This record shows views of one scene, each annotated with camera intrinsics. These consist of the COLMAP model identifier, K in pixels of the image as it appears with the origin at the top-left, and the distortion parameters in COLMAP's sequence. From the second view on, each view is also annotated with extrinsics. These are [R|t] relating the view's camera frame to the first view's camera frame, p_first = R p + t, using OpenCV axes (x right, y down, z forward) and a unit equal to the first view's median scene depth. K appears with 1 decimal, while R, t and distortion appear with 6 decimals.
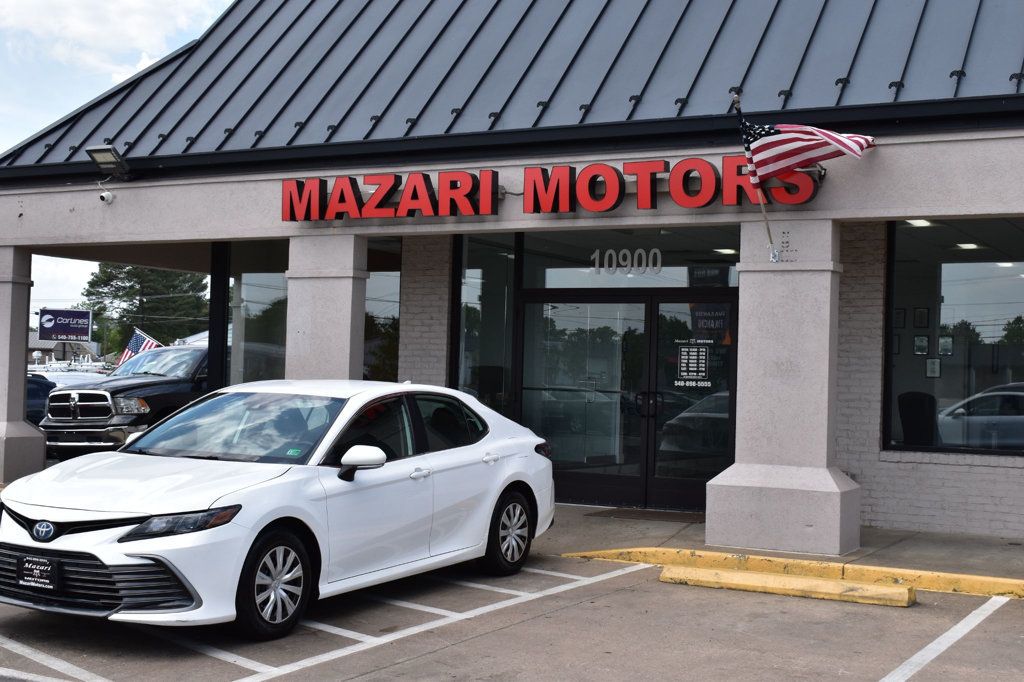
lens RADIAL K [[1407.6, 0, 512.0], [0, 1407.6, 341.0], [0, 0, 1]] dist [-0.016775, -0.068797]
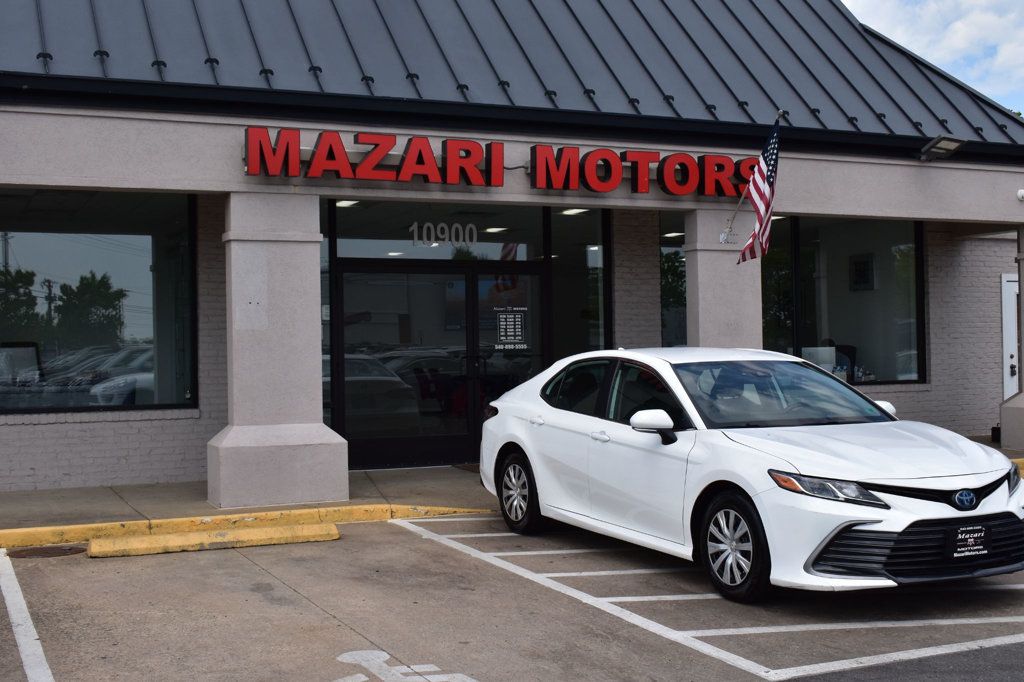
lens RADIAL K [[1275.4, 0, 512.0], [0, 1275.4, 341.0], [0, 0, 1]] dist [-0.025513, -0.038865]
pose [[0.583936, -0.030970, 0.811209, -0.845069], [0.011110, 0.999483, 0.030160, -0.005802], [-0.811724, -0.008599, 0.583978, 0.494933]]
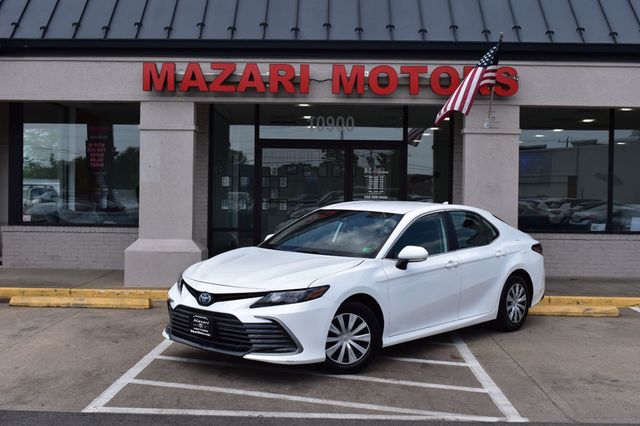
lens RADIAL K [[825.3, 0, 320.0], [0, 825.3, 213.0], [0, 0, 1]] dist [-0.034325, -0.007186]
pose [[0.882463, -0.025403, 0.469695, -0.486193], [-0.002002, 0.998329, 0.057755, -0.009800], [-0.470377, -0.051907, 0.880938, 0.186474]]
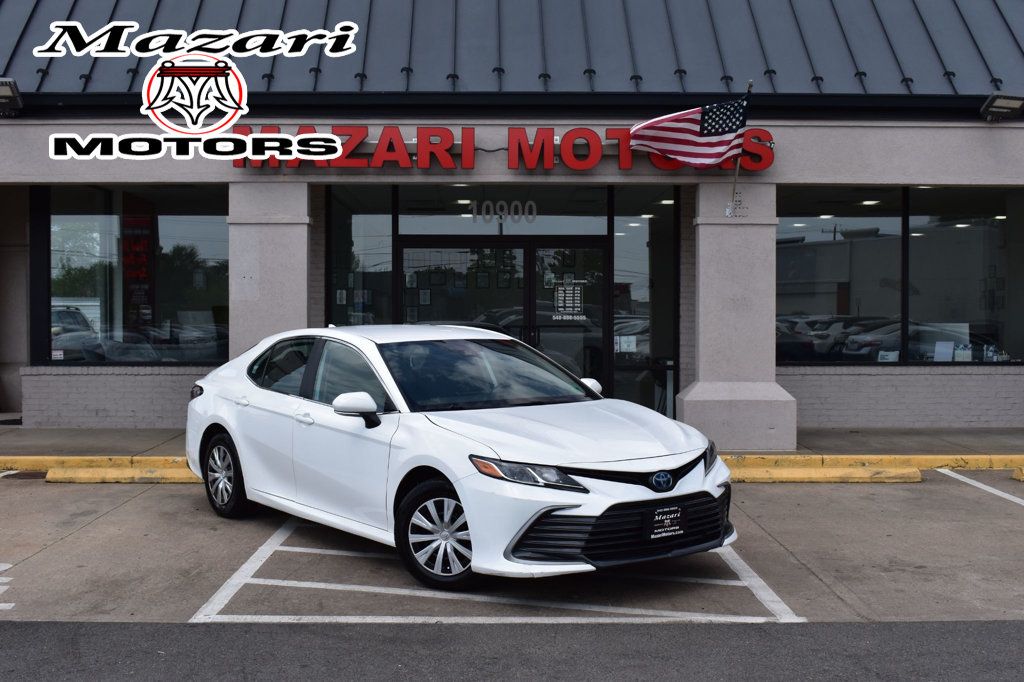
lens RADIAL K [[1244.5, 0, 512.0], [0, 1244.5, 341.0], [0, 0, 1]] dist [-0.039324, -0.015983]
pose [[0.863947, -0.036807, 0.502235, -0.528573], [0.009519, 0.998341, 0.056791, -0.011524], [-0.503492, -0.044284, 0.862864, 0.156424]]
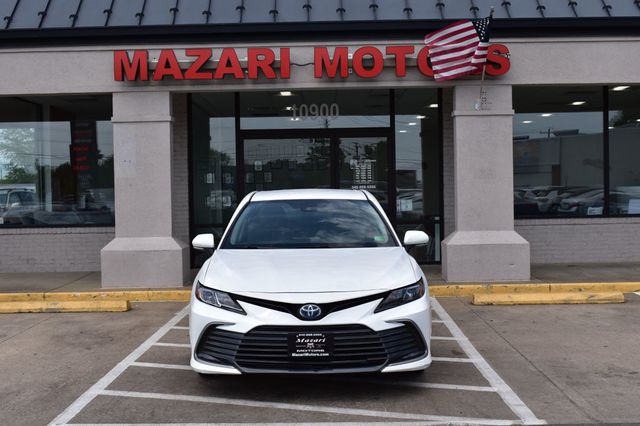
lens RADIAL K [[814.5, 0, 320.0], [0, 814.5, 213.0], [0, 0, 1]] dist [-0.028036, -0.037441]
pose [[0.873546, -0.054908, 0.483635, -0.455088], [0.028885, 0.997714, 0.061100, 0.001536], [-0.485884, -0.039404, 0.873135, 0.242690]]
